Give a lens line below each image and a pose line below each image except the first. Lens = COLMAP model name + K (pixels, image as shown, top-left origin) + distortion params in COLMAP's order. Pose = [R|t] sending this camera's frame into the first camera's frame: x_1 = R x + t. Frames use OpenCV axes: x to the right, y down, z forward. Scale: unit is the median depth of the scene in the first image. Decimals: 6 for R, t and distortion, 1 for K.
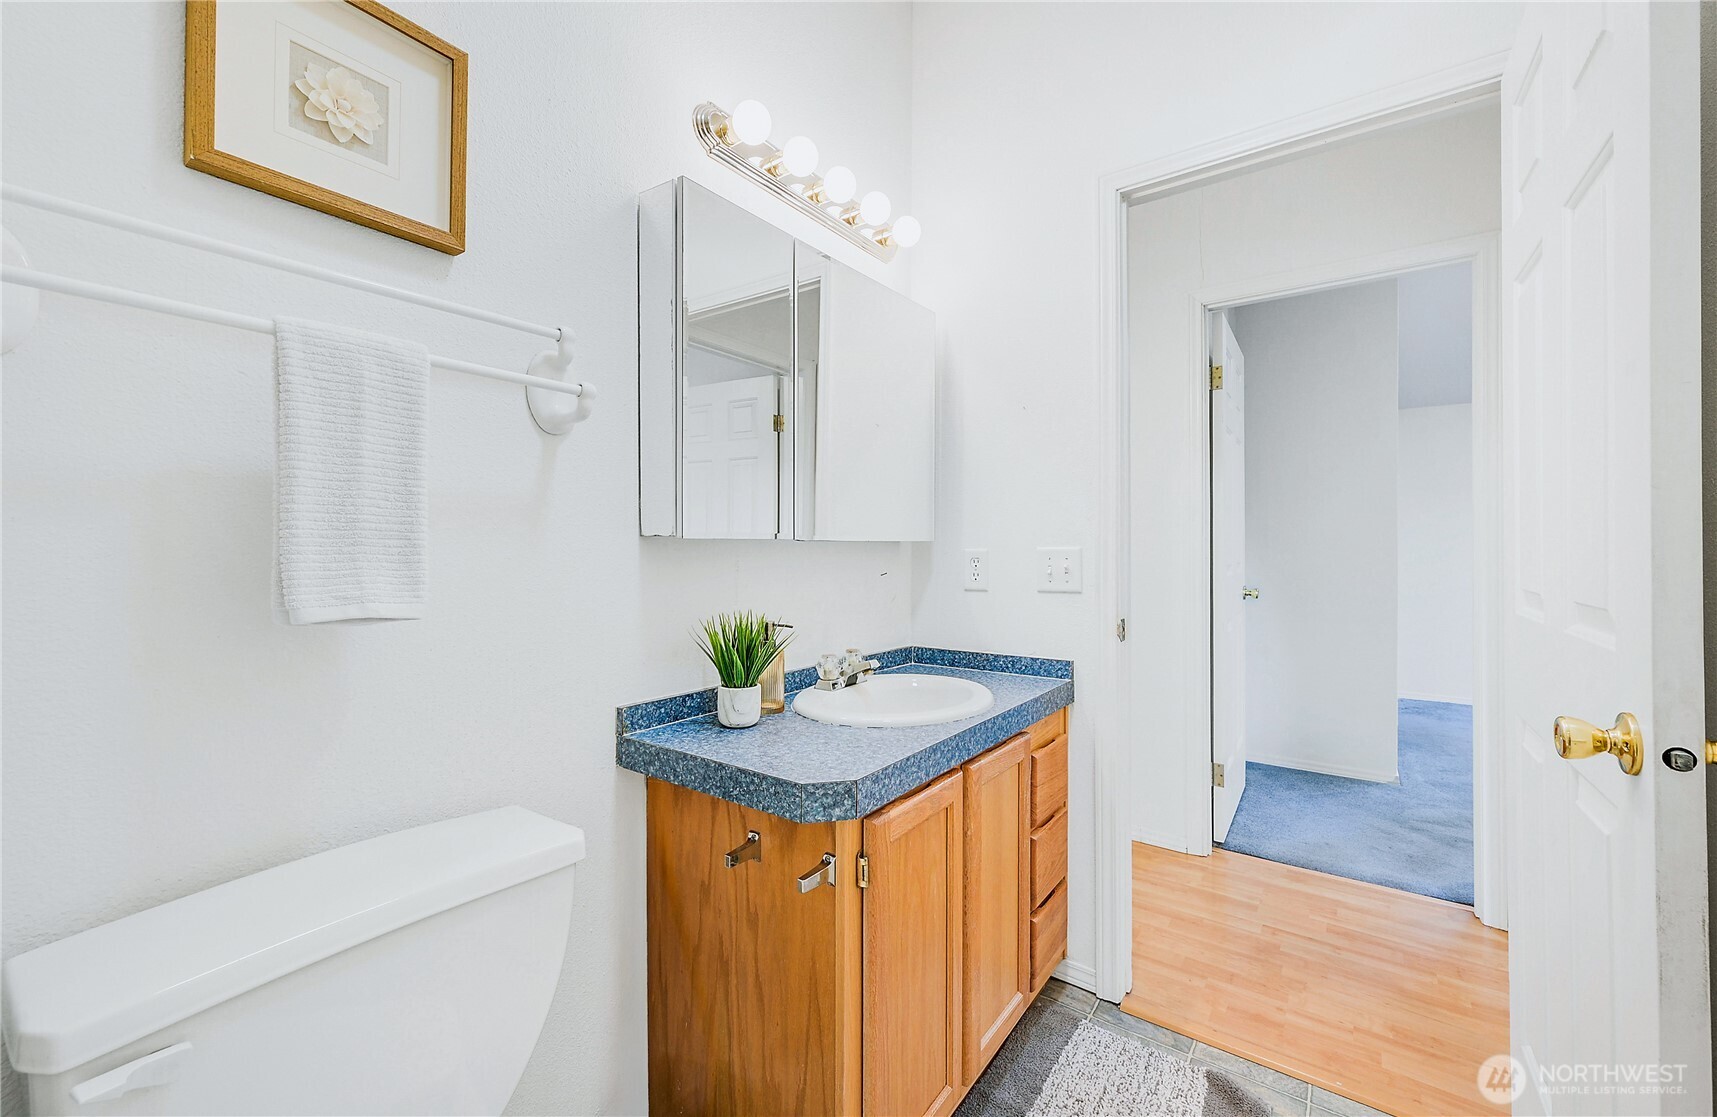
lens RADIAL K [[683.8, 0, 853.6], [0, 683.8, 540.7], [0, 0, 1]] dist [-0.001342, 0.000540]
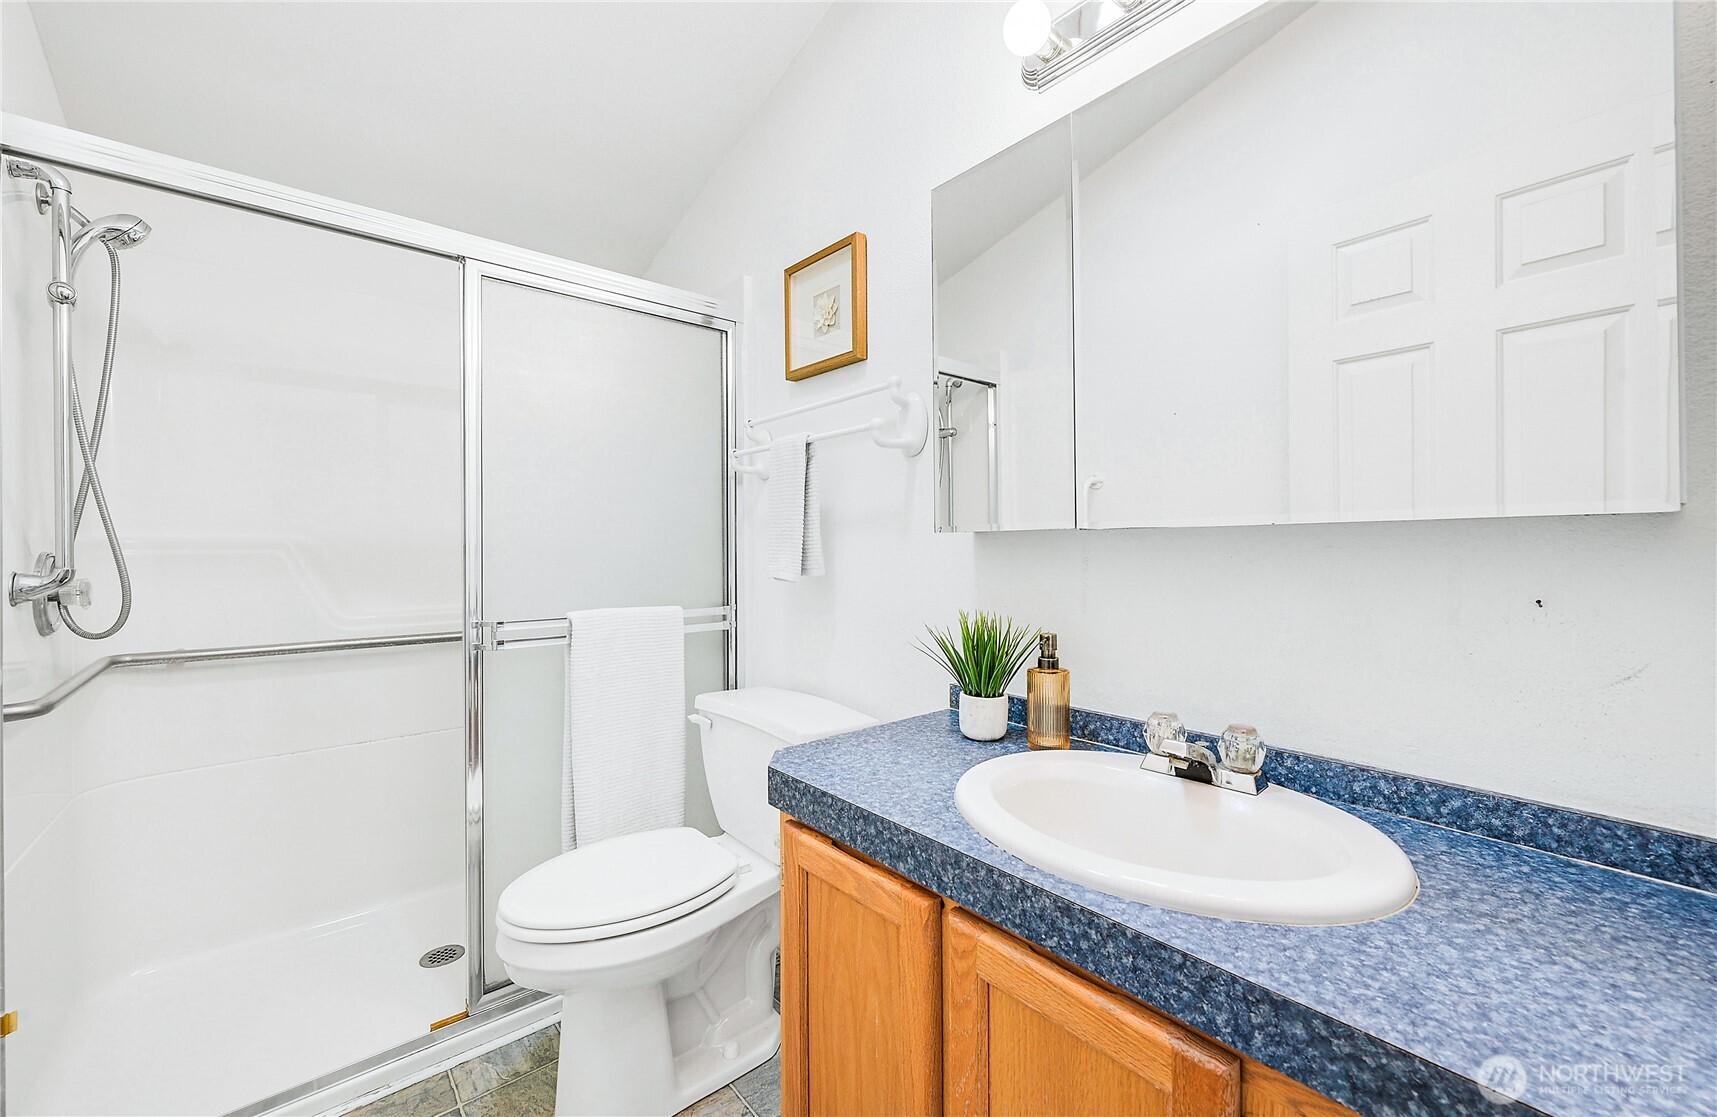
lens RADIAL K [[683.8, 0, 853.6], [0, 683.8, 540.7], [0, 0, 1]] dist [-0.001342, 0.000540]
pose [[-0.242155, -0.009343, -0.970193, 0.849437], [0.014795, 0.999802, -0.013320, 0.023189], [0.970125, -0.017579, -0.241969, 1.200716]]
